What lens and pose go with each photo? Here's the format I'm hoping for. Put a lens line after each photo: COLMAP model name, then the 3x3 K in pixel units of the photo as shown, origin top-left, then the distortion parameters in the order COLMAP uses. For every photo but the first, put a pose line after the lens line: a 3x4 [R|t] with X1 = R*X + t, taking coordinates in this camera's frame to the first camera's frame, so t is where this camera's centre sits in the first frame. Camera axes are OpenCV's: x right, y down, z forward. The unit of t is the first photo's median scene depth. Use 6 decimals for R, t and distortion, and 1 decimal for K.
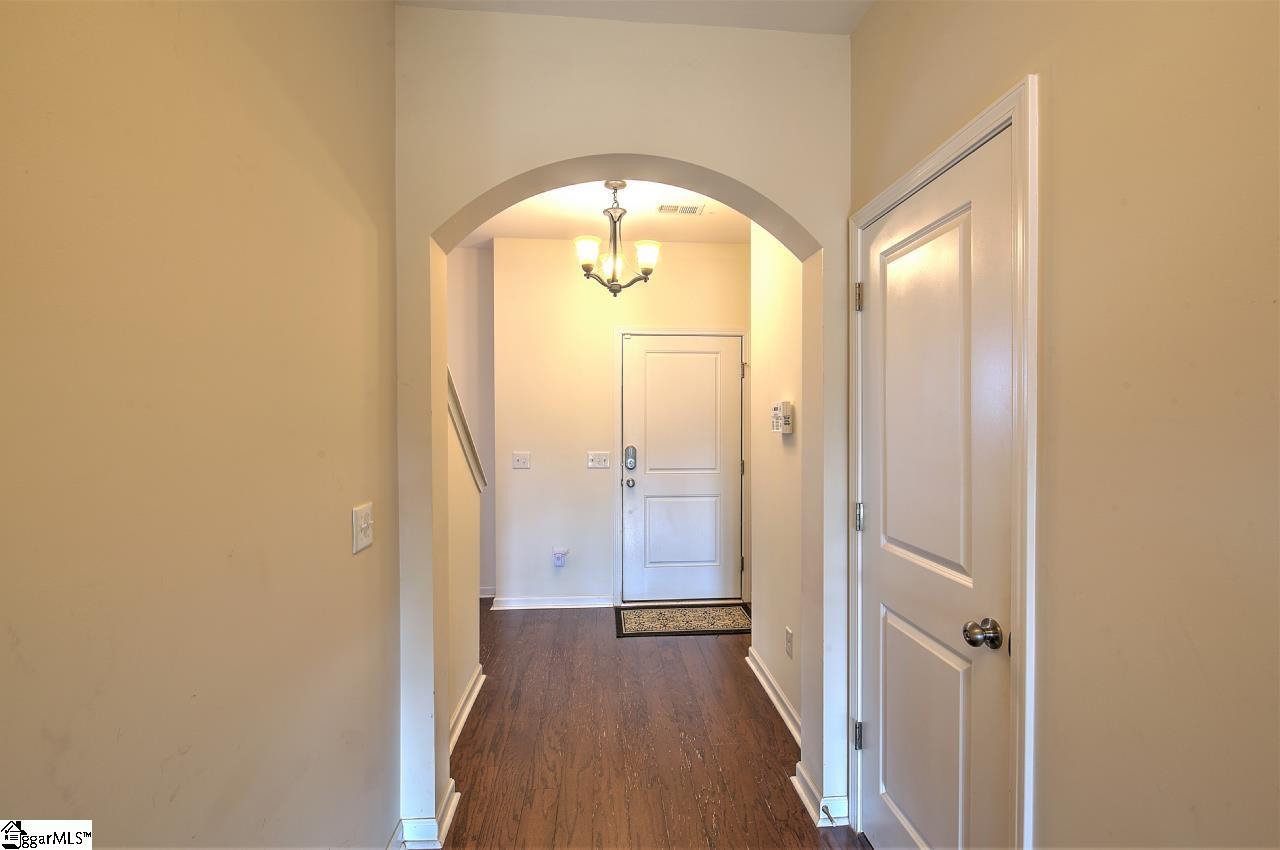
lens RADIAL K [[564.9, 0, 643.3], [0, 564.9, 425.7], [0, 0, 1]] dist [-0.000279, -0.002260]
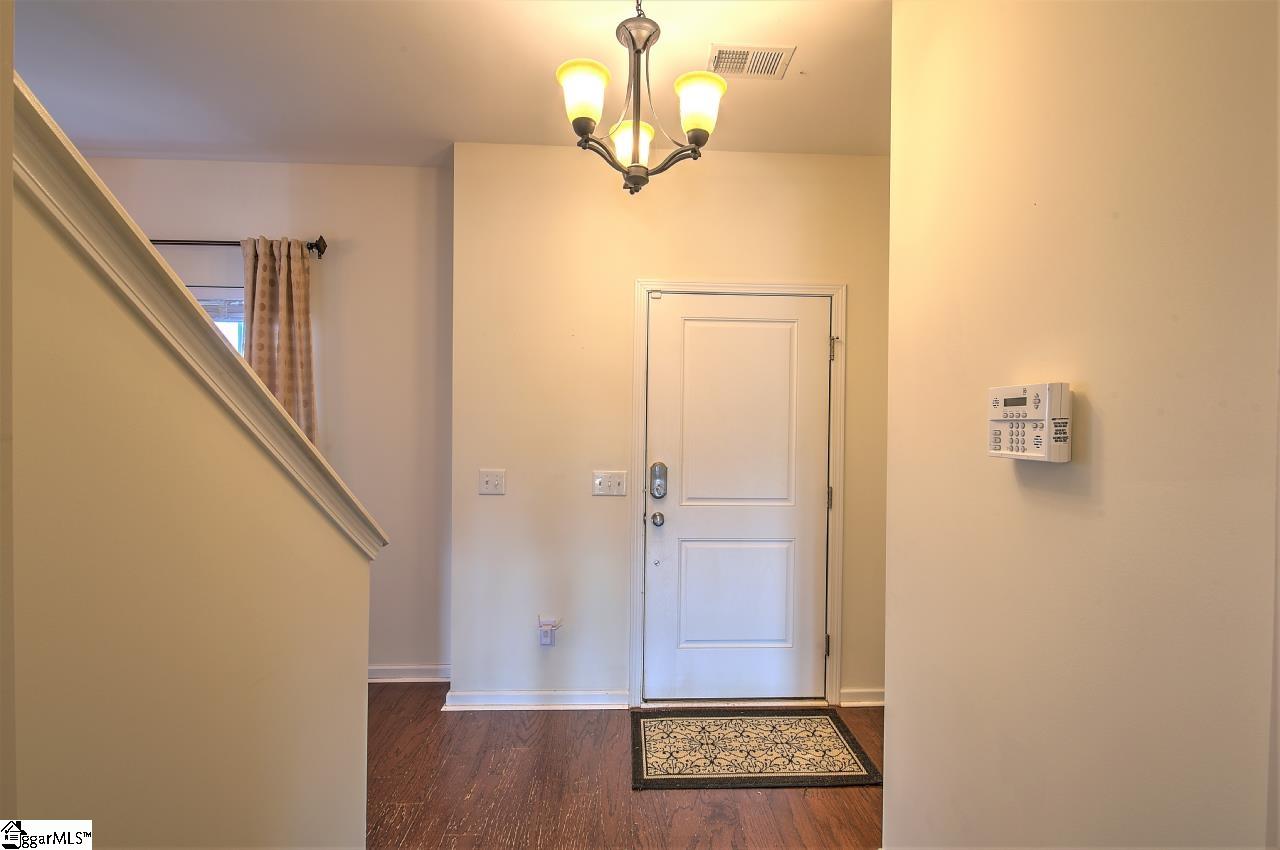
lens RADIAL K [[564.9, 0, 640.5], [0, 564.9, 426.0], [0, 0, 1]] dist [-0.000279, -0.002260]
pose [[0.998852, 0.012837, -0.046145, -0.013996], [-0.012971, 0.999912, -0.002602, -0.004502], [0.046108, 0.003198, 0.998931, 0.352261]]
